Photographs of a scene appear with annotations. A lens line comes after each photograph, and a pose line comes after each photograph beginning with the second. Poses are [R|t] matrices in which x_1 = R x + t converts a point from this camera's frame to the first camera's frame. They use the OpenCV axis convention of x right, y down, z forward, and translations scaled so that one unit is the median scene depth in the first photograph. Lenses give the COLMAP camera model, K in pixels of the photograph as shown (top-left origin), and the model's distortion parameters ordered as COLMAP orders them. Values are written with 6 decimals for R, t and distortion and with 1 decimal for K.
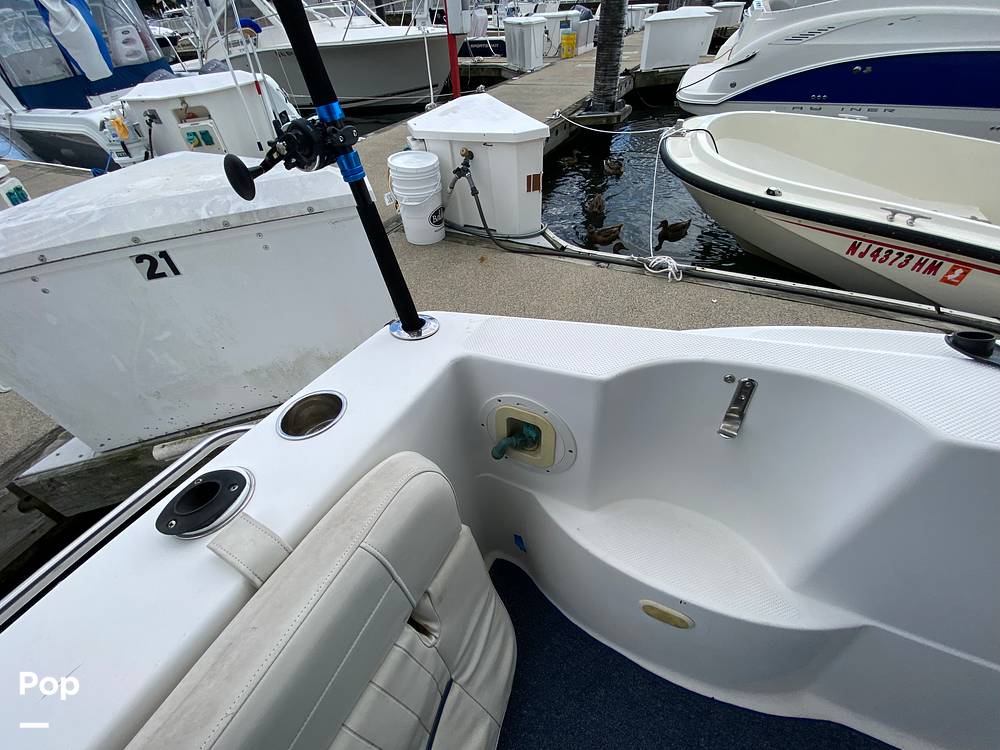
lens RADIAL K [[409.2, 0, 505.0], [0, 409.2, 377.0], [0, 0, 1]] dist [0.016193, -0.016586]
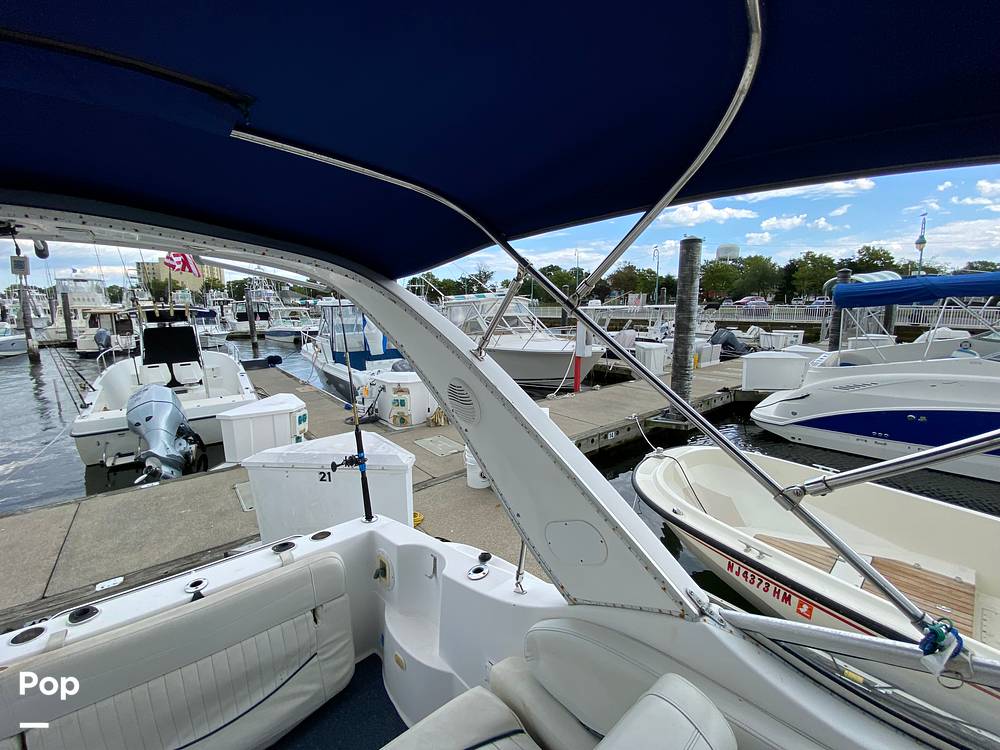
lens RADIAL K [[409.2, 0, 505.0], [0, 409.2, 377.0], [0, 0, 1]] dist [0.016193, -0.016586]
pose [[0.918834, 0.104677, -0.380509, 0.528158], [-0.294691, 0.823297, -0.485118, 0.063926], [0.262492, 0.557875, 0.787321, -0.518311]]
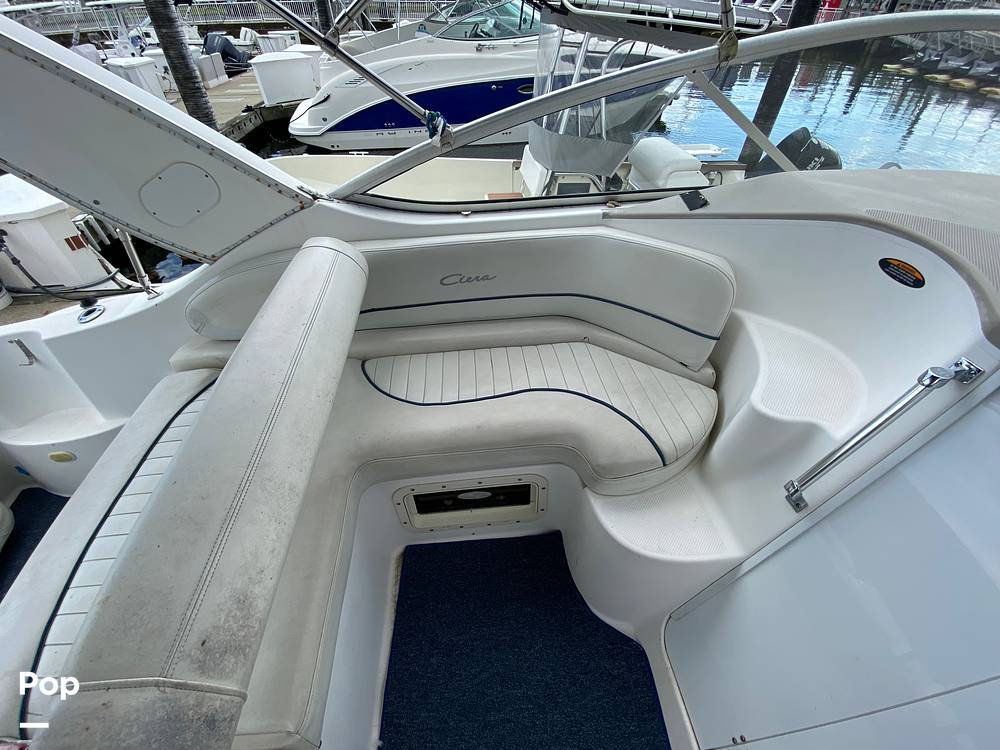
lens RADIAL K [[401.1, 0, 500.2], [0, 401.1, 378.4], [0, 0, 1]] dist [-0.000458, -0.011592]
pose [[0.833035, -0.334889, 0.440343, 0.475910], [0.337233, 0.938375, 0.075678, 0.248575], [-0.438550, 0.085456, 0.894635, -0.577798]]
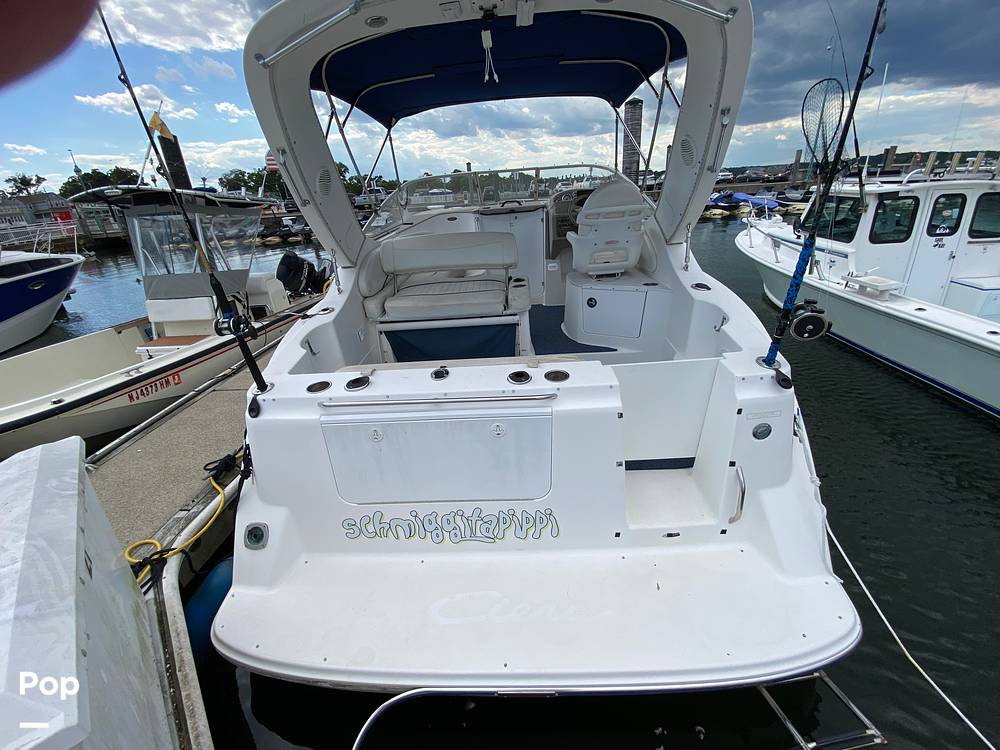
lens RADIAL K [[409.2, 0, 505.0], [0, 409.2, 377.0], [0, 0, 1]] dist [0.016193, -0.016586]
pose [[-0.415947, -0.300466, 0.858317, -0.975512], [0.688609, 0.512411, 0.513081, -0.138880], [-0.593975, 0.804460, -0.006232, 0.038829]]
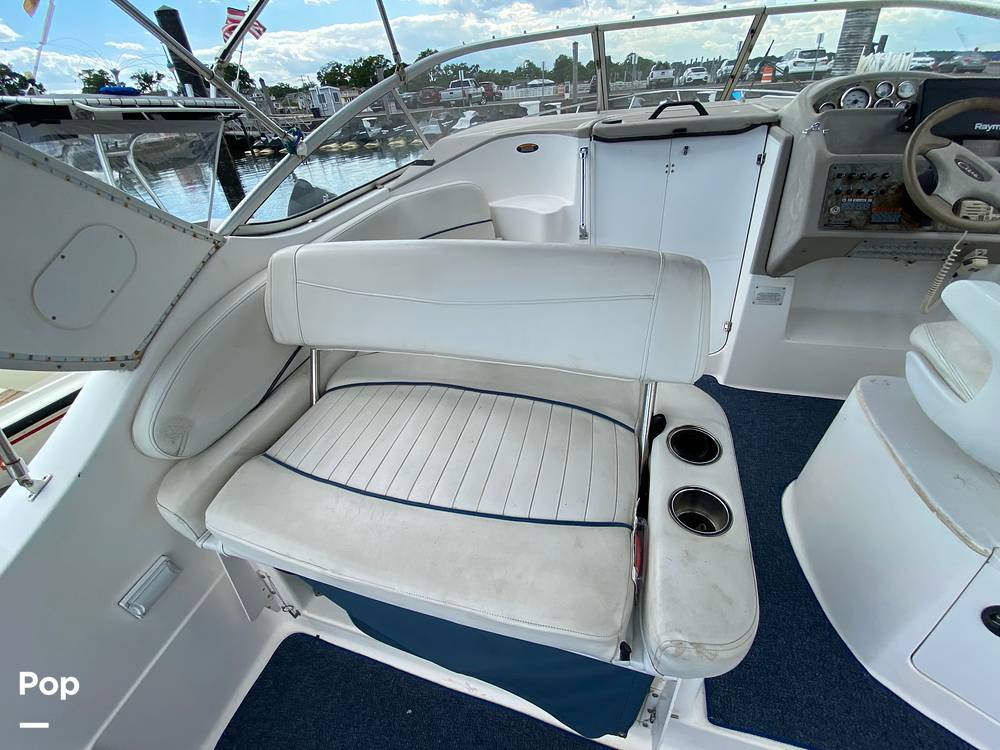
lens RADIAL K [[415.0, 0, 492.0], [0, 415.0, 378.7], [0, 0, 1]] dist [0.016897, -0.018264]
pose [[-0.185570, -0.498129, 0.847013, 0.047181], [0.739932, 0.496355, 0.454017, 0.101389], [-0.646579, 0.710985, 0.276473, -0.286353]]
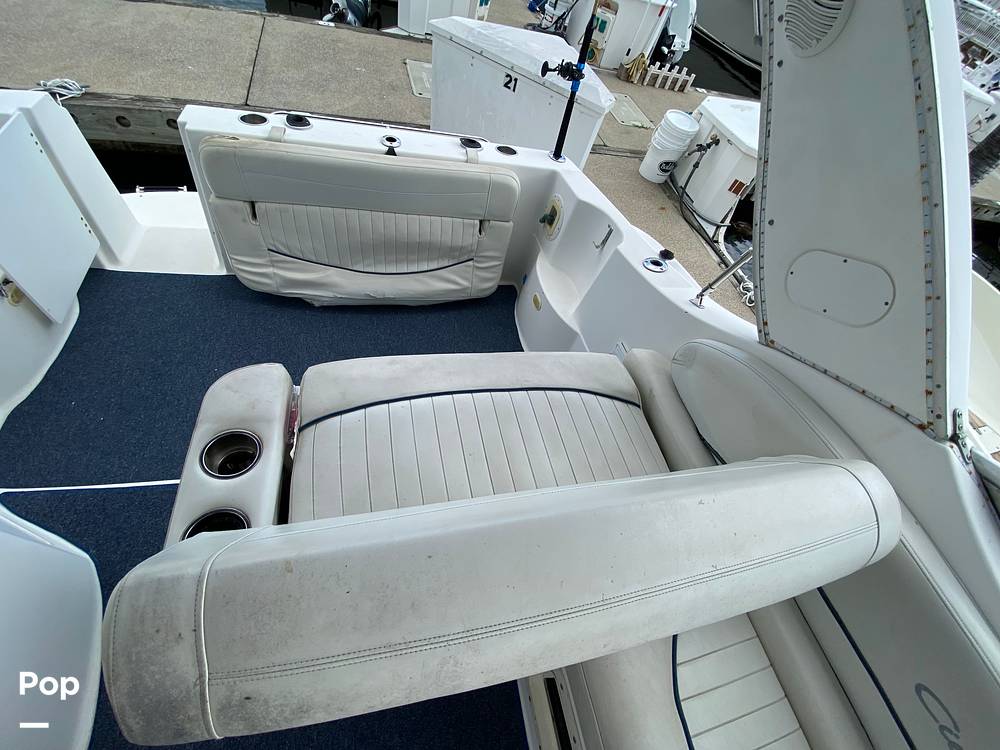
lens RADIAL K [[409.2, 0, 505.0], [0, 409.2, 377.0], [0, 0, 1]] dist [0.016193, -0.016586]
pose [[0.617981, 0.735182, -0.278580, 0.422947], [-0.694659, 0.676538, 0.244428, 0.130187], [0.368169, 0.042466, 0.928789, -0.463866]]
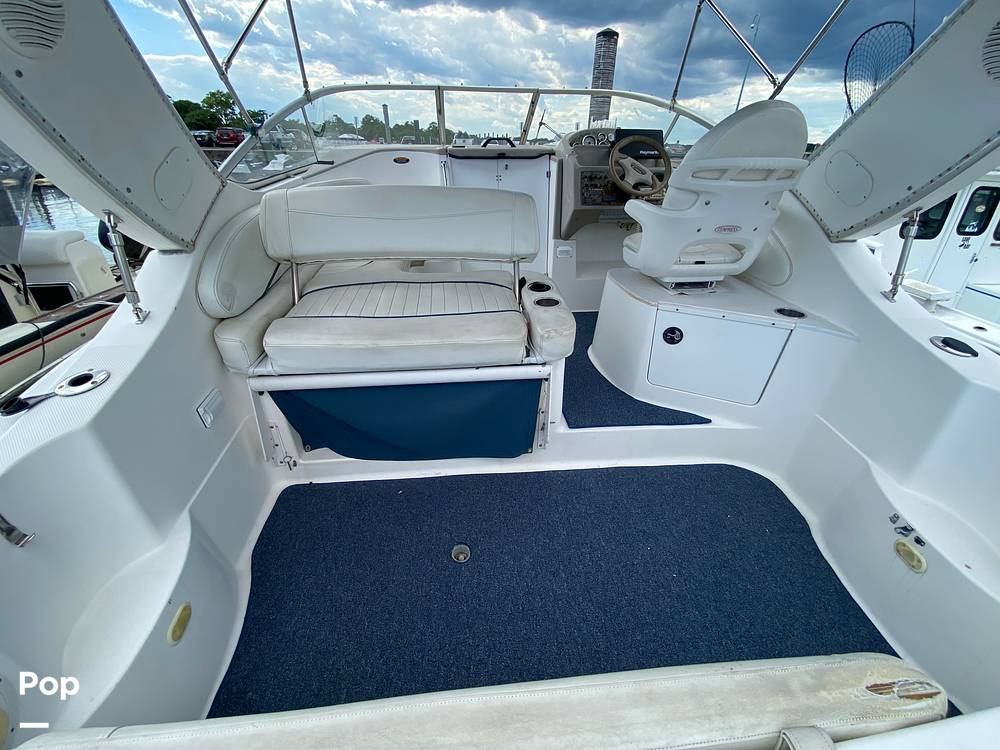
lens RADIAL K [[415.0, 0, 492.0], [0, 415.0, 378.7], [0, 0, 1]] dist [0.016897, -0.018264]
pose [[-0.547006, -0.368207, 0.751803, -0.259302], [0.588404, 0.469693, 0.658156, -0.023430], [-0.595455, 0.802379, -0.040270, -0.052007]]
